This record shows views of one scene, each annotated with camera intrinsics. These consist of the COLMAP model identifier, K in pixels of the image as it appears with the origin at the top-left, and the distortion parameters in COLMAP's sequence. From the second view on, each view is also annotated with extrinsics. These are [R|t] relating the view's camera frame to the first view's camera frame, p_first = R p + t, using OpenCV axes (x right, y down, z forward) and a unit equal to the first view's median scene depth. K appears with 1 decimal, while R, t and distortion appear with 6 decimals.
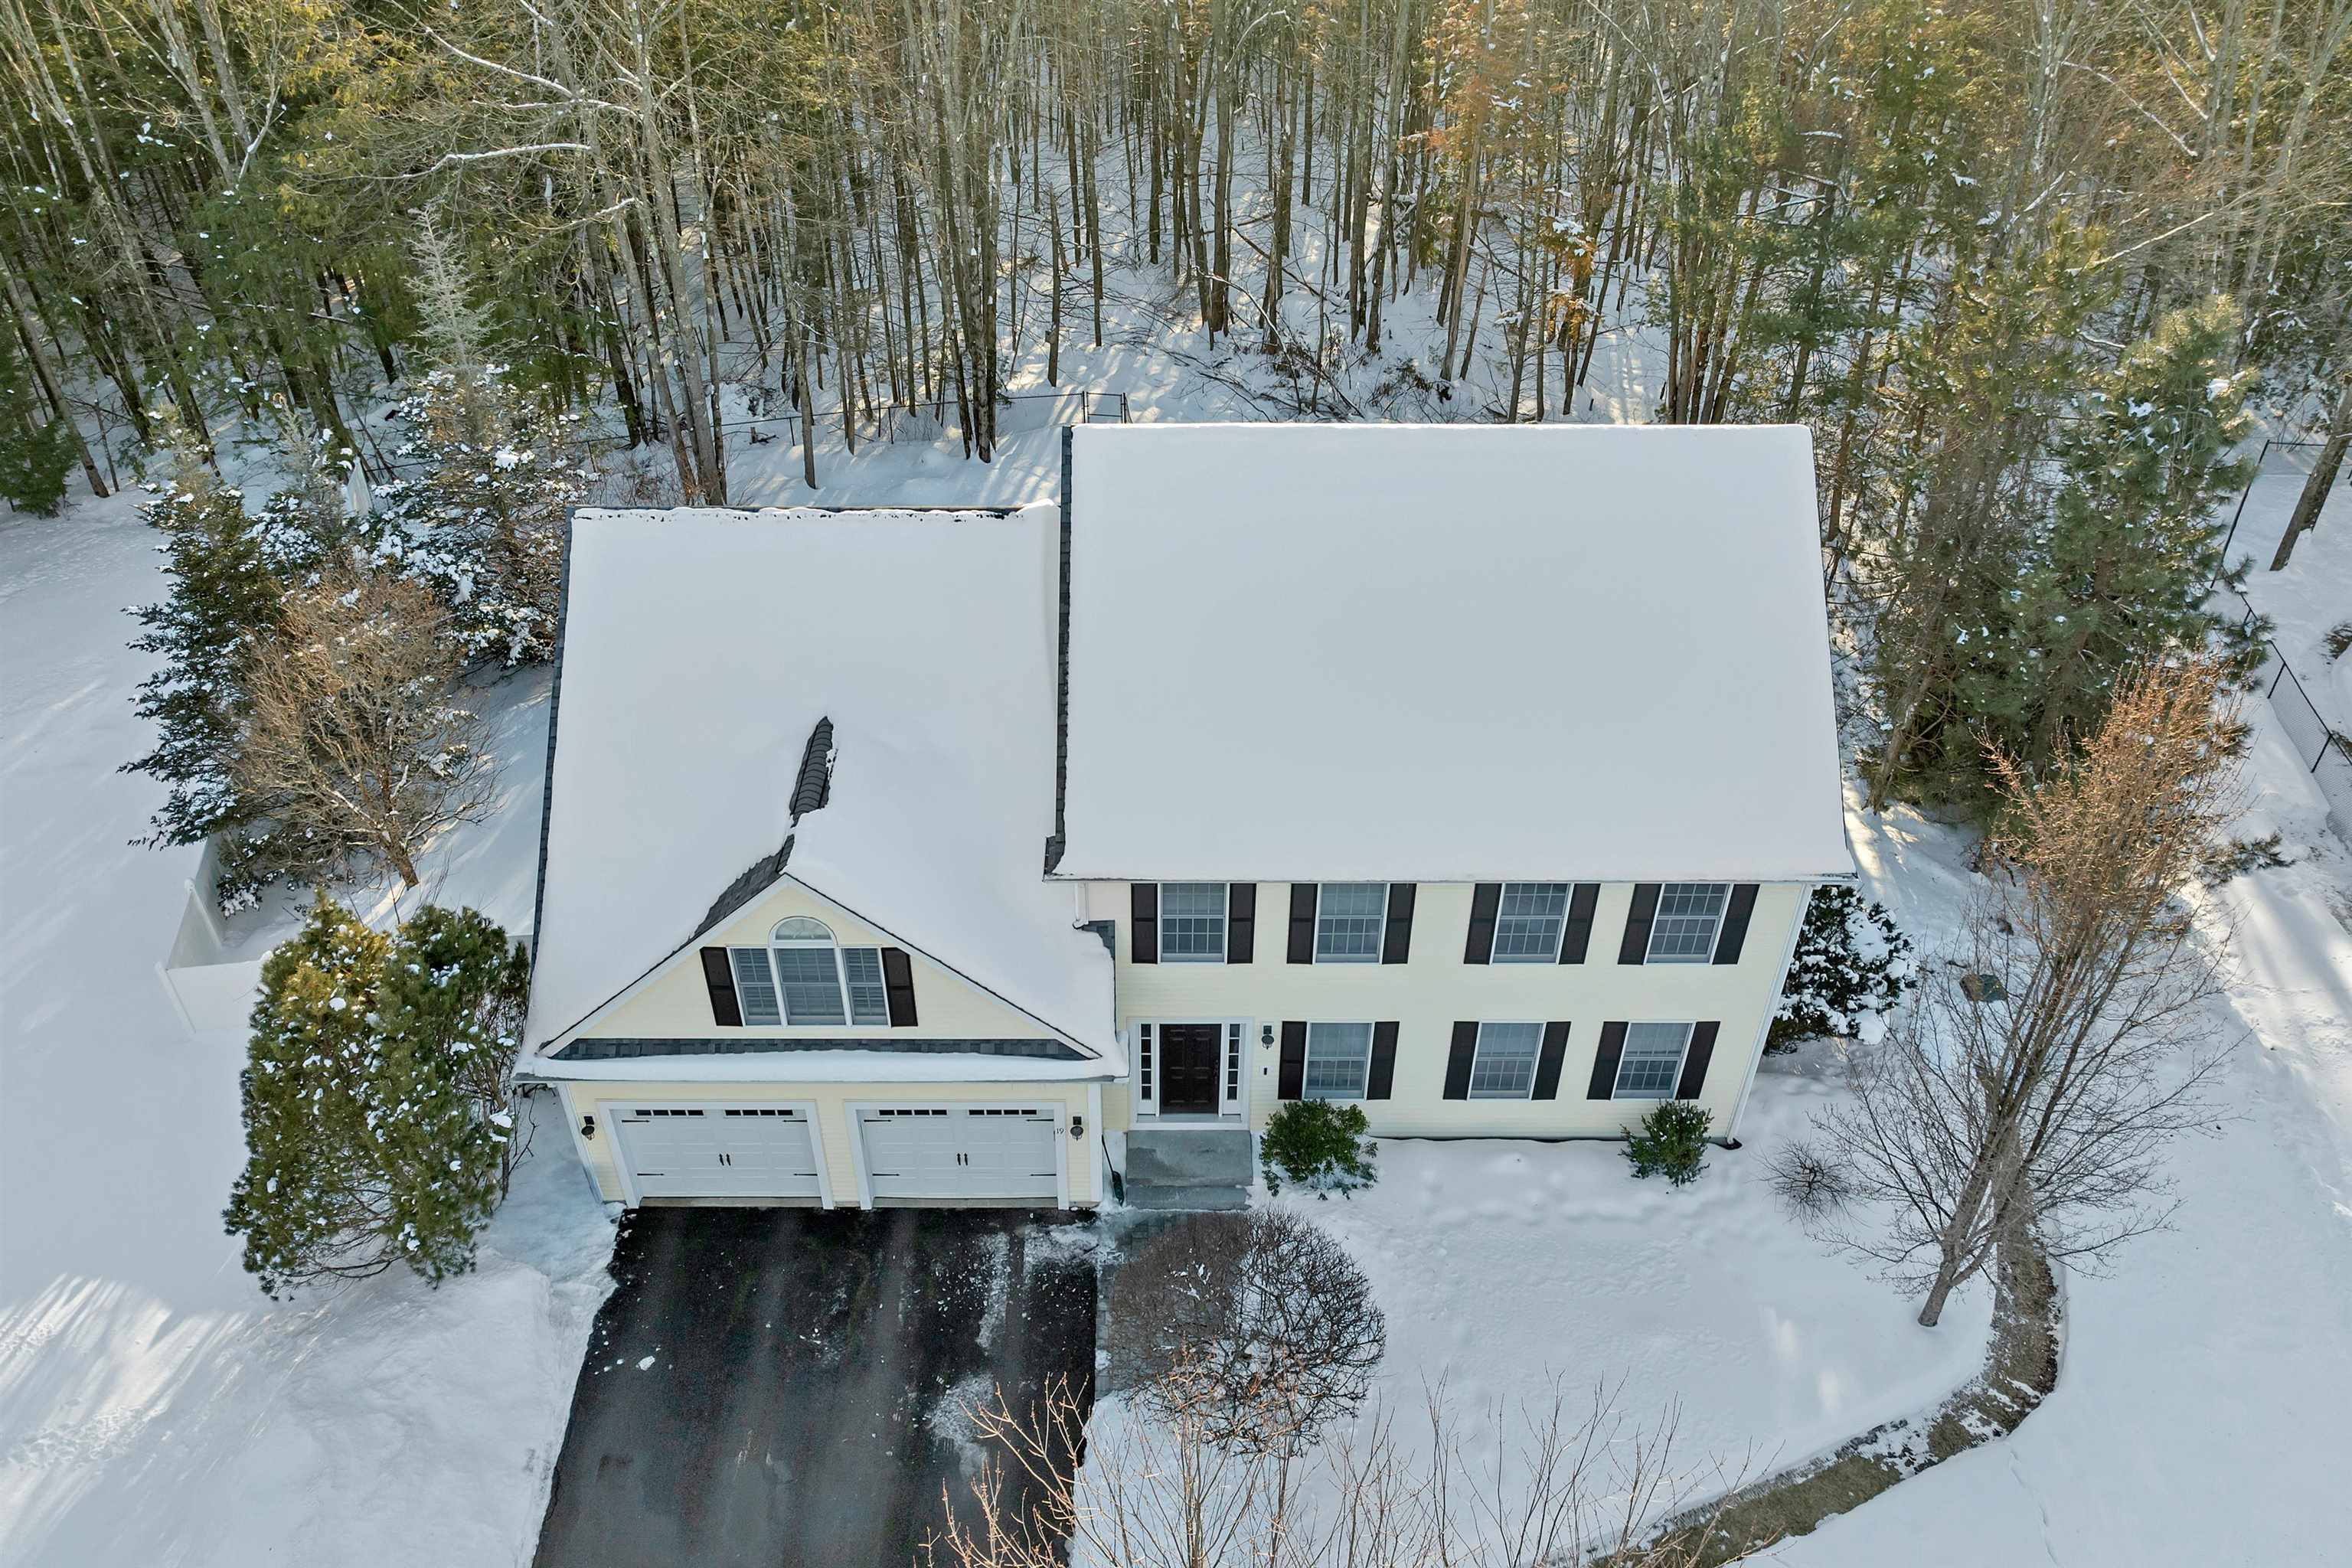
lens RADIAL K [[1676.5, 0, 1184.9], [0, 1676.5, 779.7], [0, 0, 1]] dist [-0.001512, 0.002053]
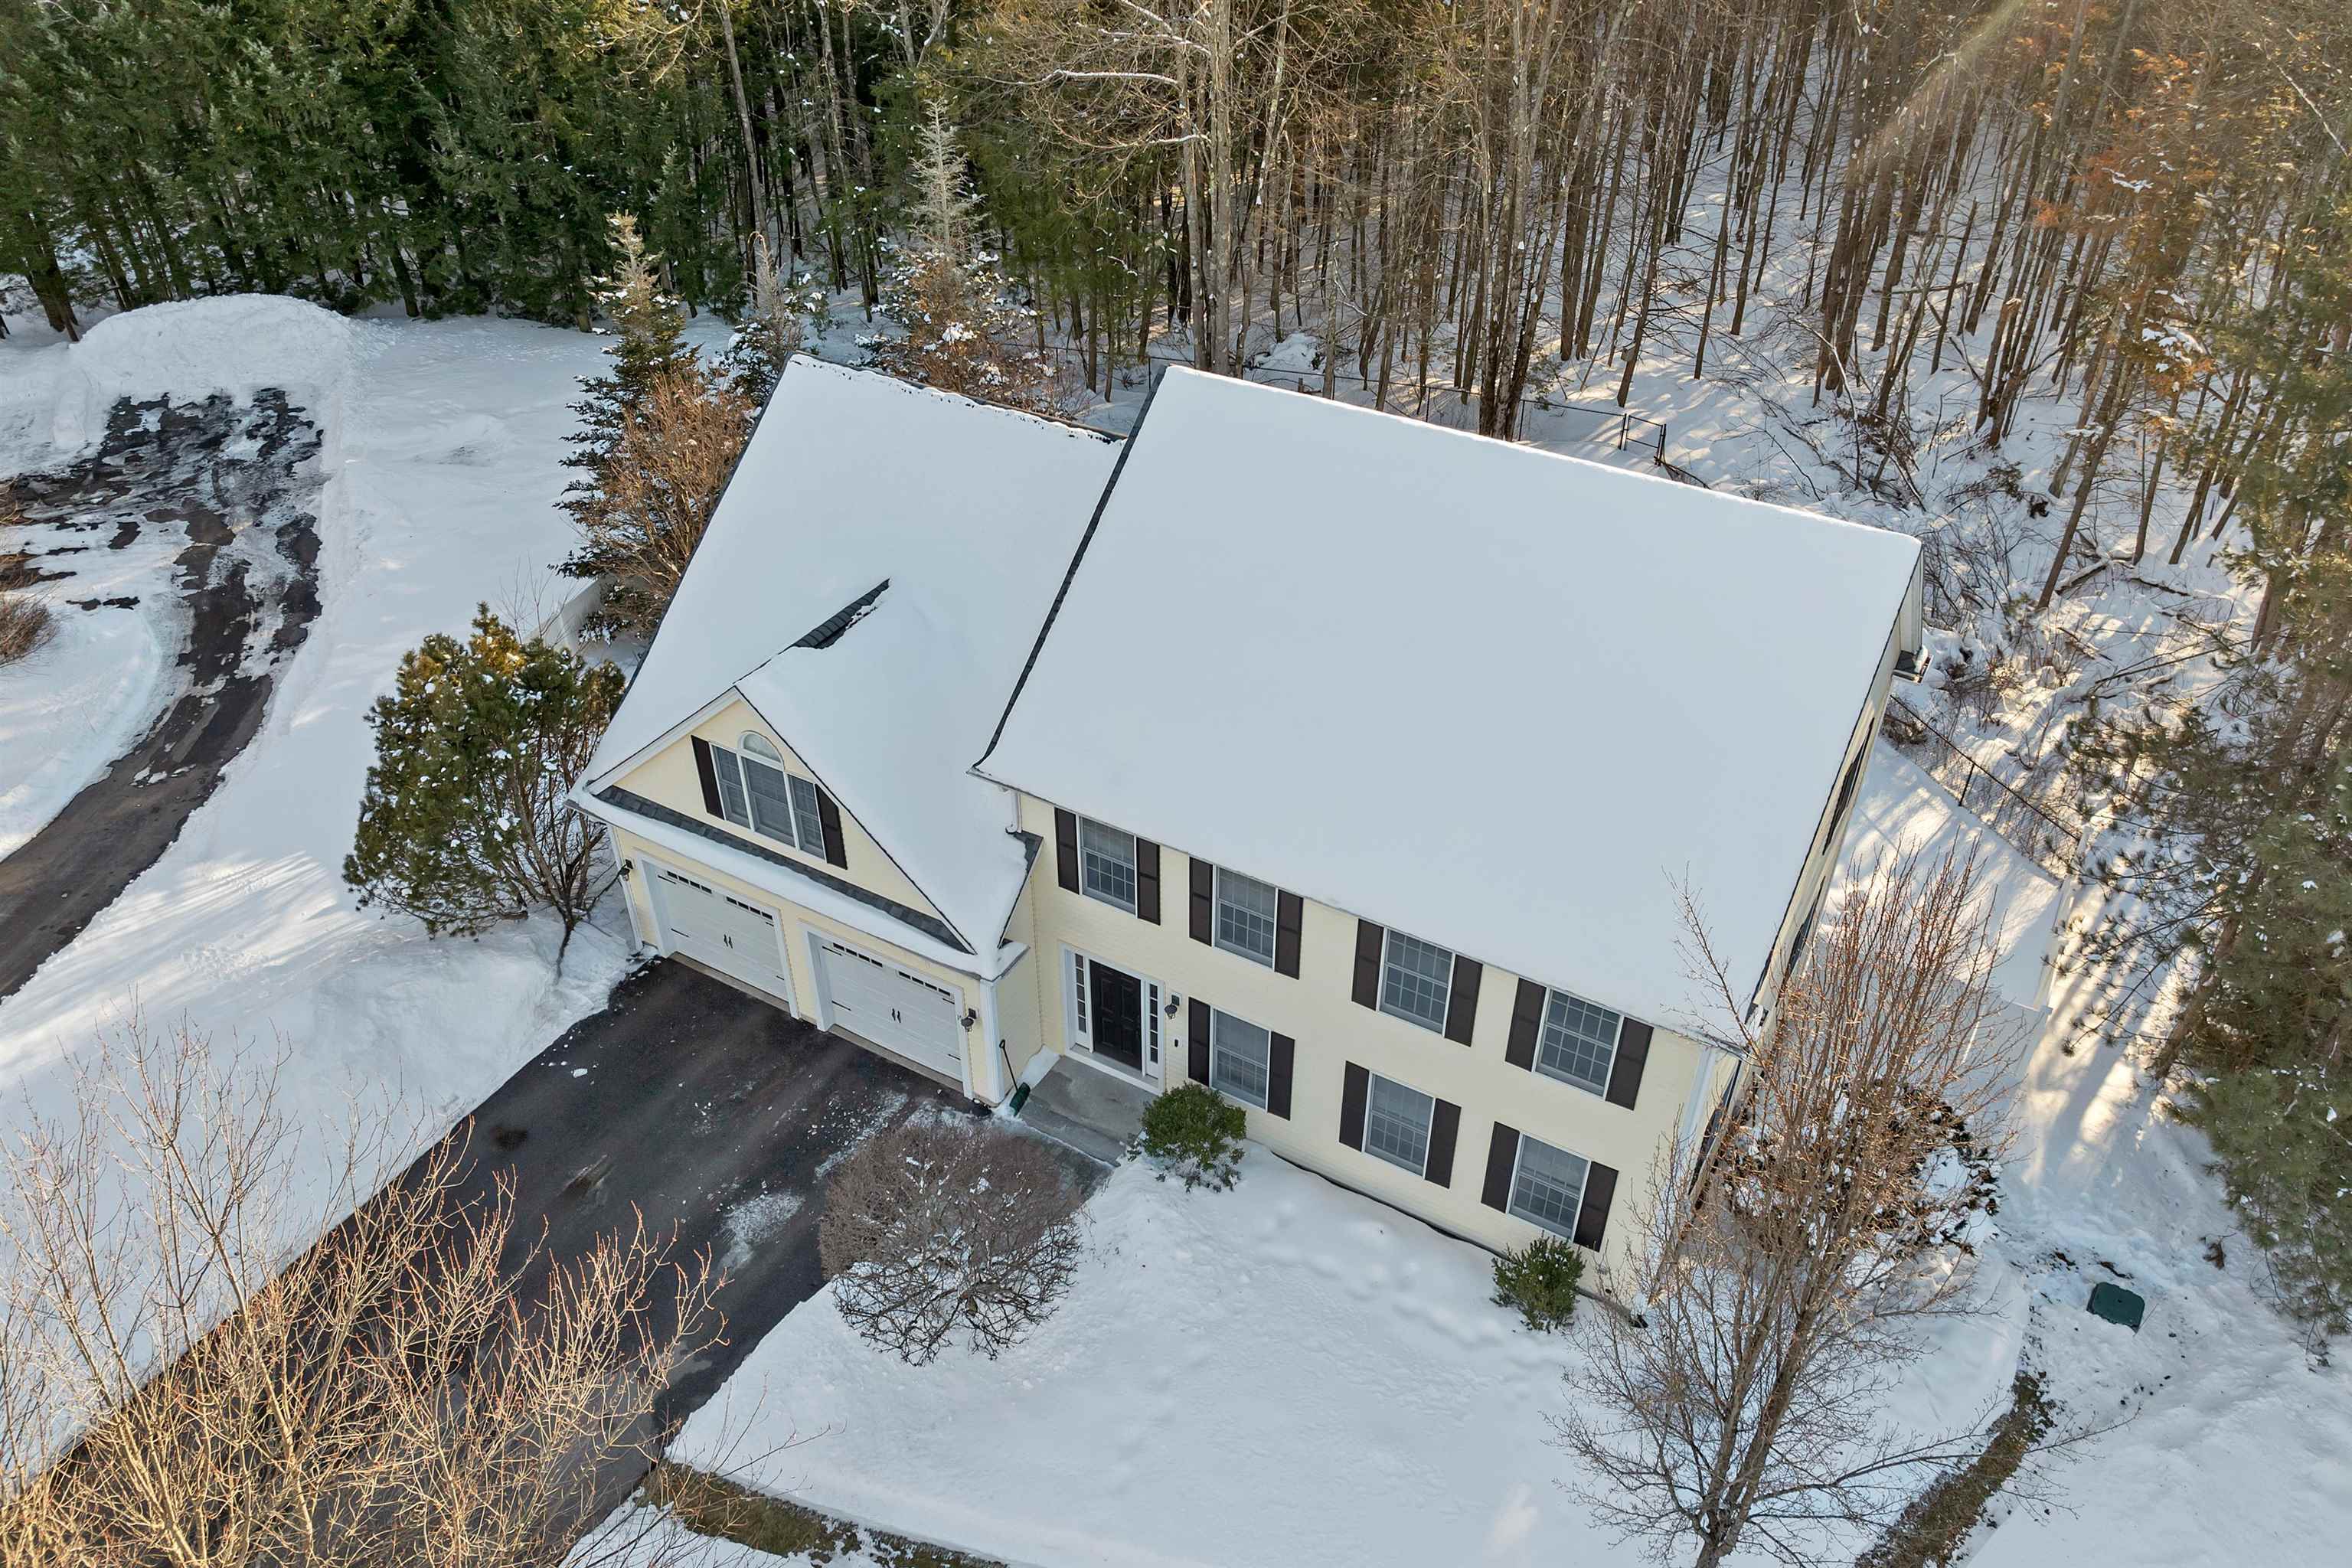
lens RADIAL K [[1676.5, 0, 1190.7], [0, 1676.5, 785.6], [0, 0, 1]] dist [-0.001512, 0.002053]
pose [[0.868868, 0.301851, -0.392369, 0.412910], [-0.302044, 0.951215, 0.062924, -0.036702], [0.392221, 0.063840, 0.917653, 0.089446]]
